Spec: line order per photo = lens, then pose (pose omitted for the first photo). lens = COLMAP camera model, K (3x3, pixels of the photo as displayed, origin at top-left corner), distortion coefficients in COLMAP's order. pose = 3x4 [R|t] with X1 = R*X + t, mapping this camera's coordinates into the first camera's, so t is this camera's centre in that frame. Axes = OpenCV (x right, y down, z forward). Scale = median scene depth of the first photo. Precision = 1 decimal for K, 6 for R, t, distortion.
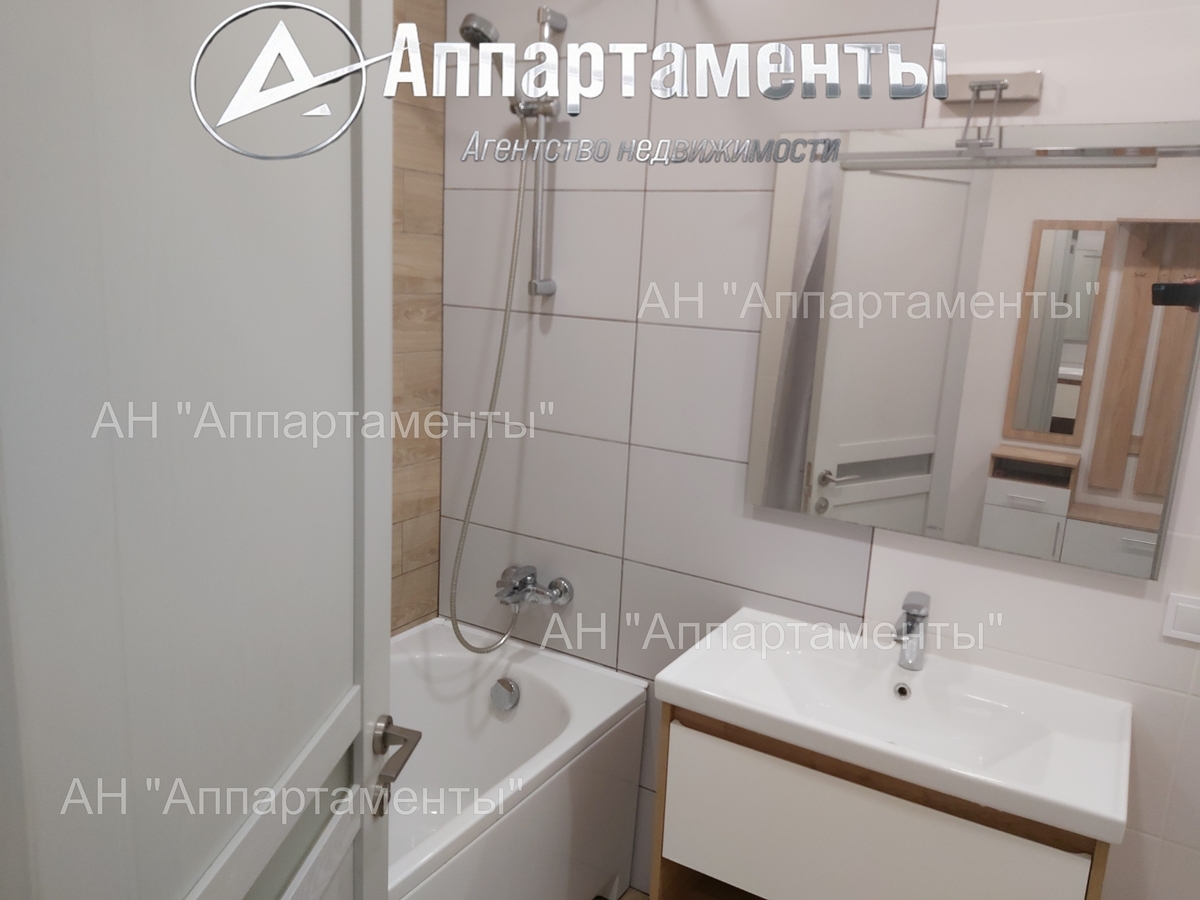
lens RADIAL K [[893.6, 0, 600.0], [0, 893.6, 450.0], [0, 0, 1]] dist [0.156567, -0.213342]
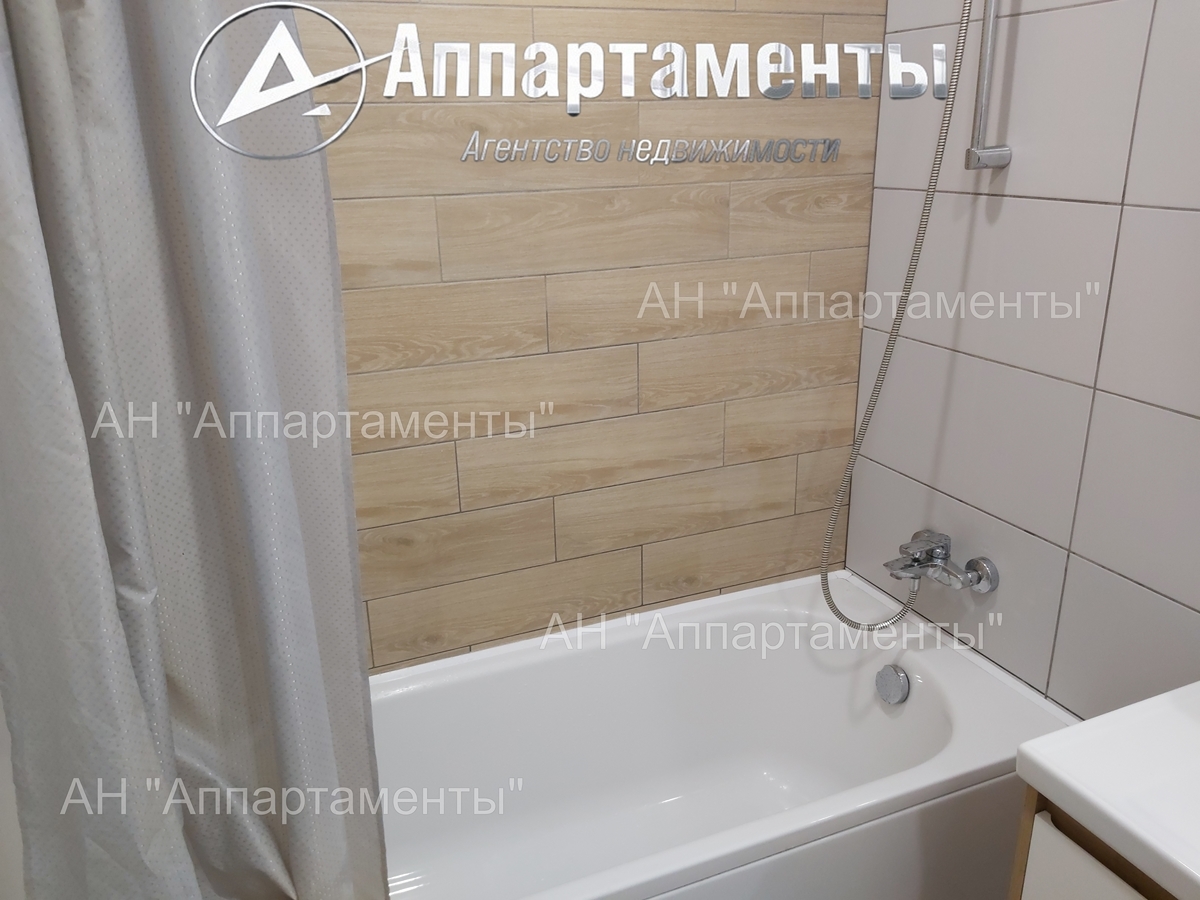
lens RADIAL K [[917.0, 0, 591.2], [0, 917.0, 452.4], [0, 0, 1]] dist [0.074685, -0.134165]
pose [[0.802808, 0.129381, -0.582031, 0.131496], [-0.059012, 0.988622, 0.138366, -0.031428], [0.593310, -0.076734, 0.801308, 0.198697]]
